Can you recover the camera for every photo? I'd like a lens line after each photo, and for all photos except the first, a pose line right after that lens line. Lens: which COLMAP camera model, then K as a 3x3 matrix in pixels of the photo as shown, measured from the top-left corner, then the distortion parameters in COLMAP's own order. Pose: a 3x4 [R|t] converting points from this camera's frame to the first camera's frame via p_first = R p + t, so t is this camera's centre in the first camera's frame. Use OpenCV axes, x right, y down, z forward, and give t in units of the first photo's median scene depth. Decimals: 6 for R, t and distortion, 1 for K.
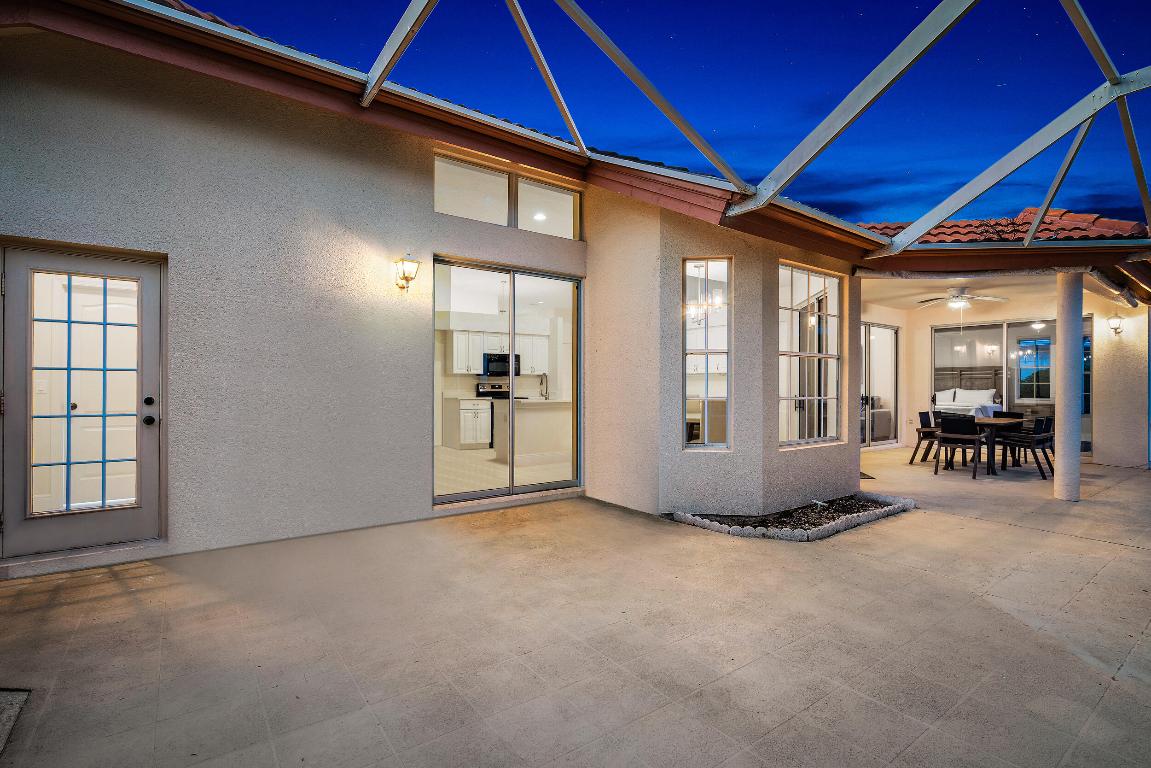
lens RADIAL K [[532.8, 0, 574.5], [0, 532.8, 386.3], [0, 0, 1]] dist [0.000765, 0.000333]
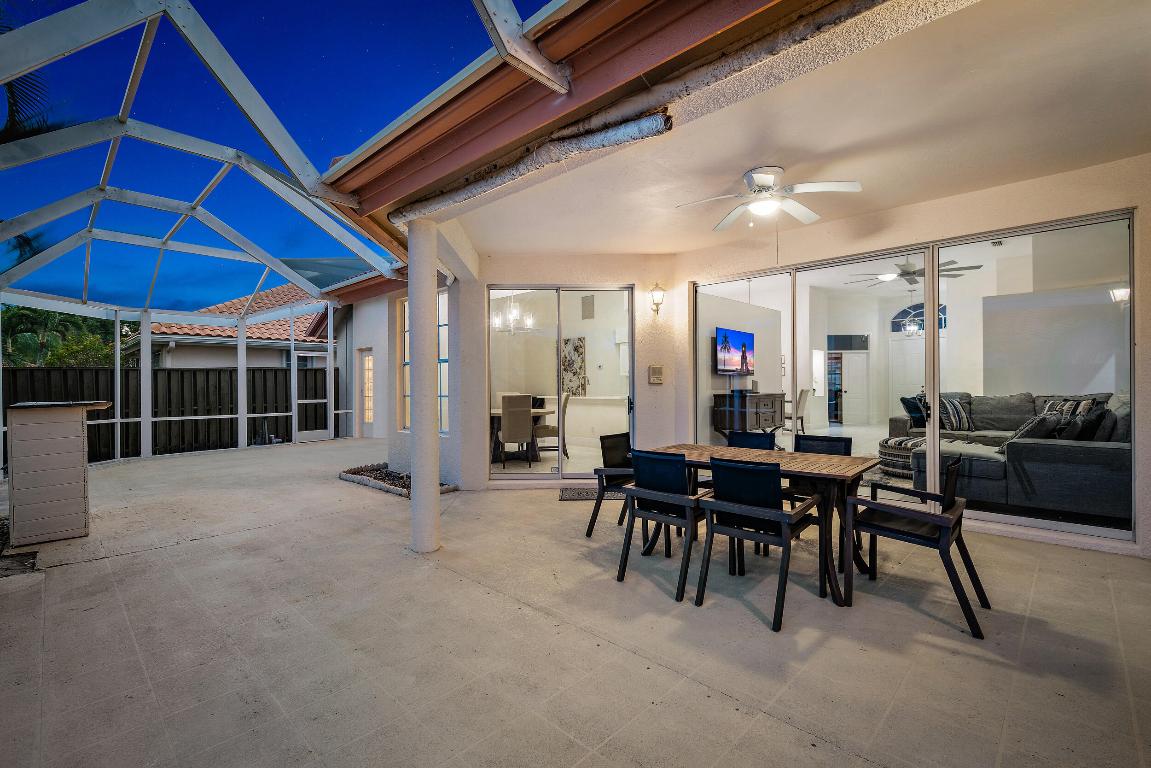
lens RADIAL K [[517.0, 0, 575.5], [0, 517.0, 384.0], [0, 0, 1]] dist [0.001521, 0.000218]
pose [[0.167639, -0.003571, -0.985842, 0.929397], [0.010308, 0.999945, -0.001870, -0.000839], [0.985795, -0.009849, 0.167666, 0.640803]]
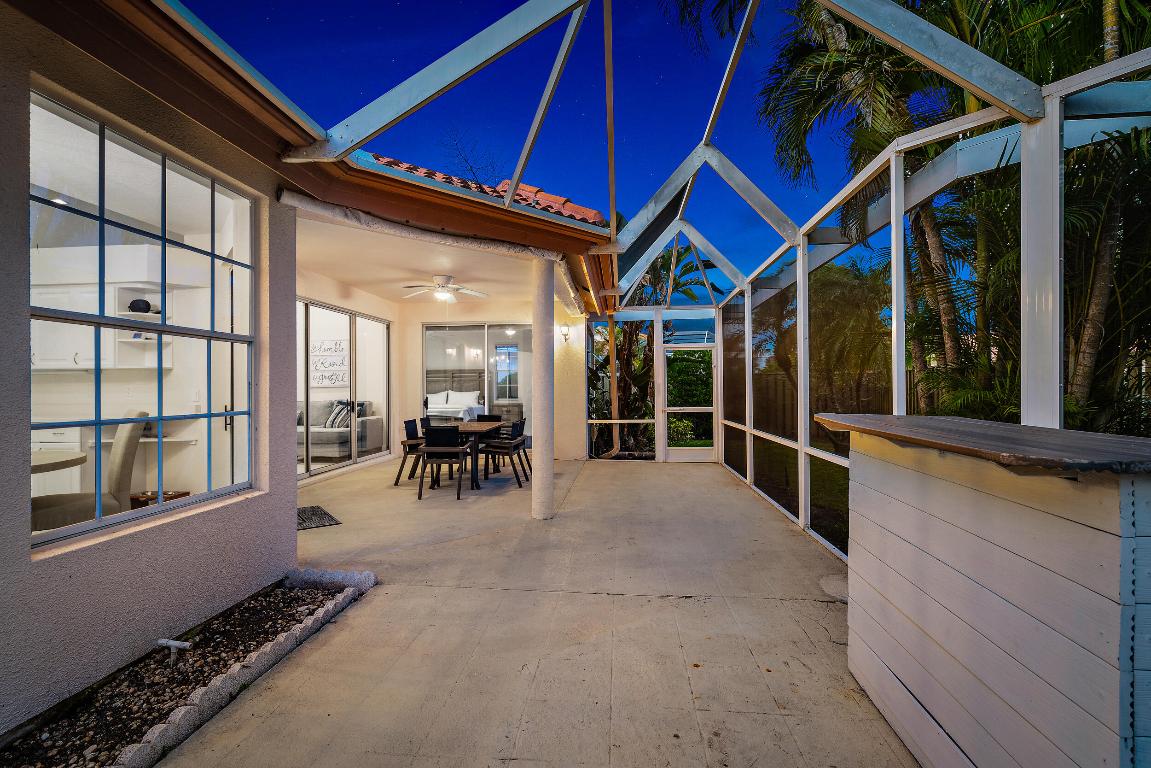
lens RADIAL K [[532.8, 0, 574.5], [0, 532.8, 386.3], [0, 0, 1]] dist [0.000765, 0.000333]
pose [[0.665054, -0.003768, 0.746786, 0.205456], [0.006965, 0.999975, -0.001157, -0.002160], [-0.746763, 0.005971, 0.665063, 0.255041]]
